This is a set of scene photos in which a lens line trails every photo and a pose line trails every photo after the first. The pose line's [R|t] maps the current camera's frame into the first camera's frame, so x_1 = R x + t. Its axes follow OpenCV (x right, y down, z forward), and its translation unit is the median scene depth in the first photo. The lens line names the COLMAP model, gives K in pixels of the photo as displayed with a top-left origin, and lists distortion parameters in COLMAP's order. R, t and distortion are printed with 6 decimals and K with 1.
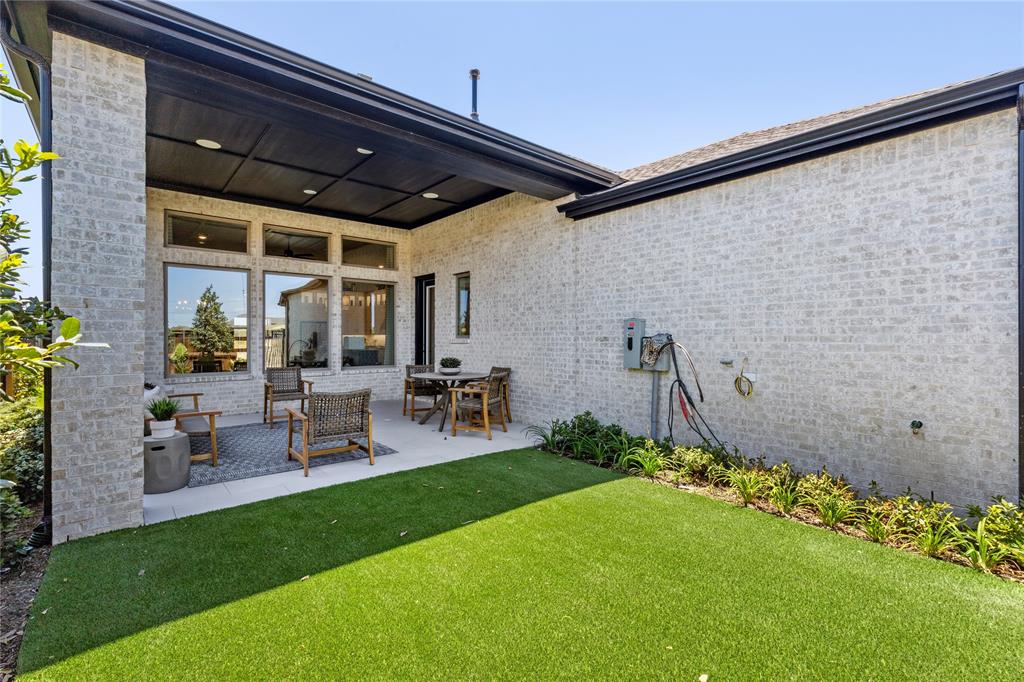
lens RADIAL K [[461.3, 0, 512.0], [0, 461.3, 341.0], [0, 0, 1]] dist [-0.000190, -0.000176]
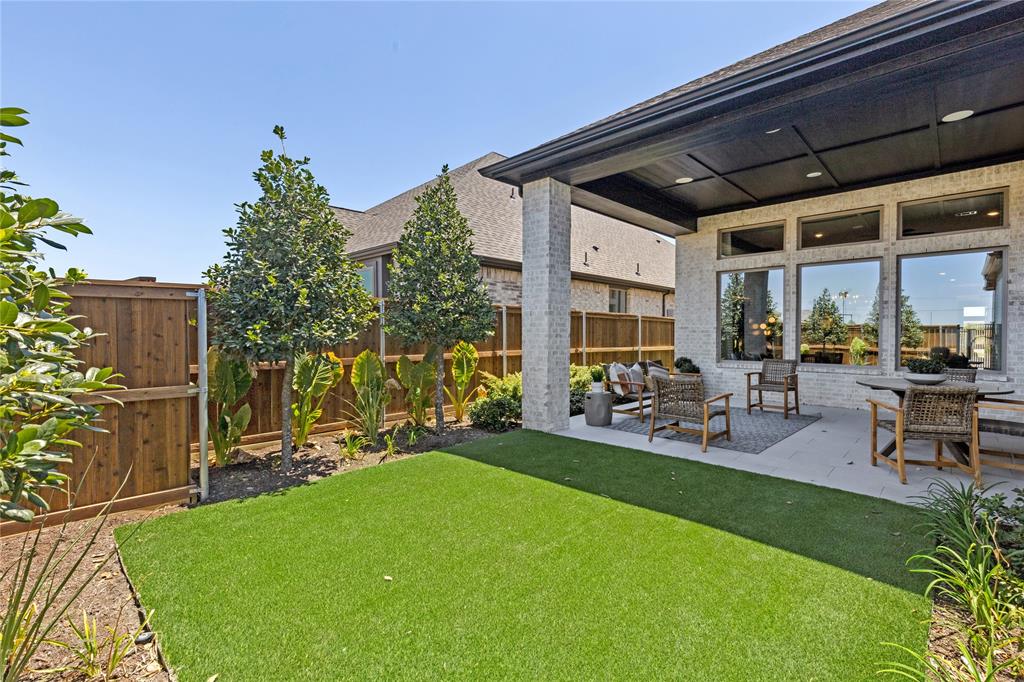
lens RADIAL K [[461.3, 0, 512.0], [0, 461.3, 341.0], [0, 0, 1]] dist [-0.000190, -0.000176]
pose [[0.091736, 0.016940, -0.995639, 0.614723], [-0.006796, 0.999843, 0.016386, 0.004201], [0.995760, 0.005263, 0.091836, 0.424063]]
